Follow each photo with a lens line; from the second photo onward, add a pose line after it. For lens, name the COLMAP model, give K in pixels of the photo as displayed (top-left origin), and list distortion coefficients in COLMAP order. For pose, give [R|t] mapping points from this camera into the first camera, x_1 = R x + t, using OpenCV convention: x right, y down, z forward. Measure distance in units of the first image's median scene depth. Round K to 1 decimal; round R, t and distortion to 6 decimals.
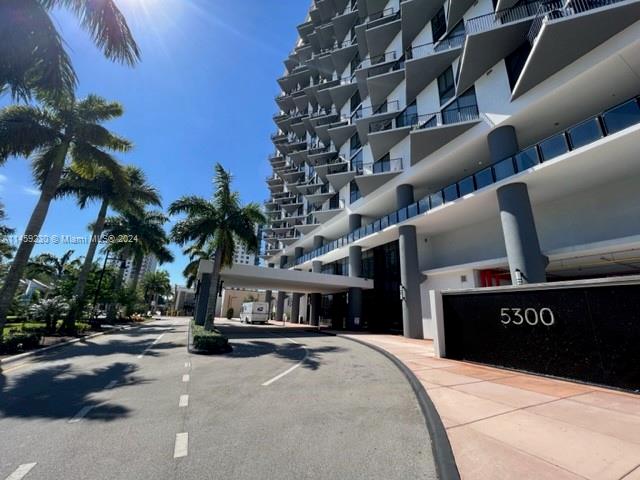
lens RADIAL K [[257.2, 0, 319.8], [0, 257.2, 243.0], [0, 0, 1]] dist [-0.008111, 0.000158]
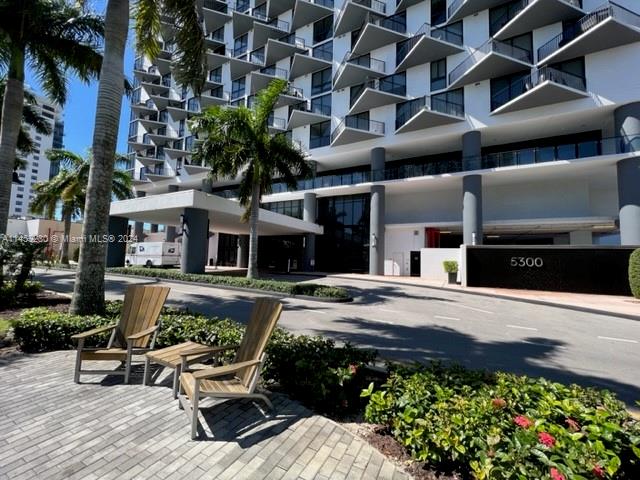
lens RADIAL K [[256.3, 0, 319.9], [0, 256.3, 240.9], [0, 0, 1]] dist [-0.001719, -0.000139]
pose [[0.801734, 0.024530, 0.597178, -0.537926], [-0.158963, 0.971922, 0.173489, 0.019696], [-0.576154, -0.234021, 0.783122, 0.159505]]
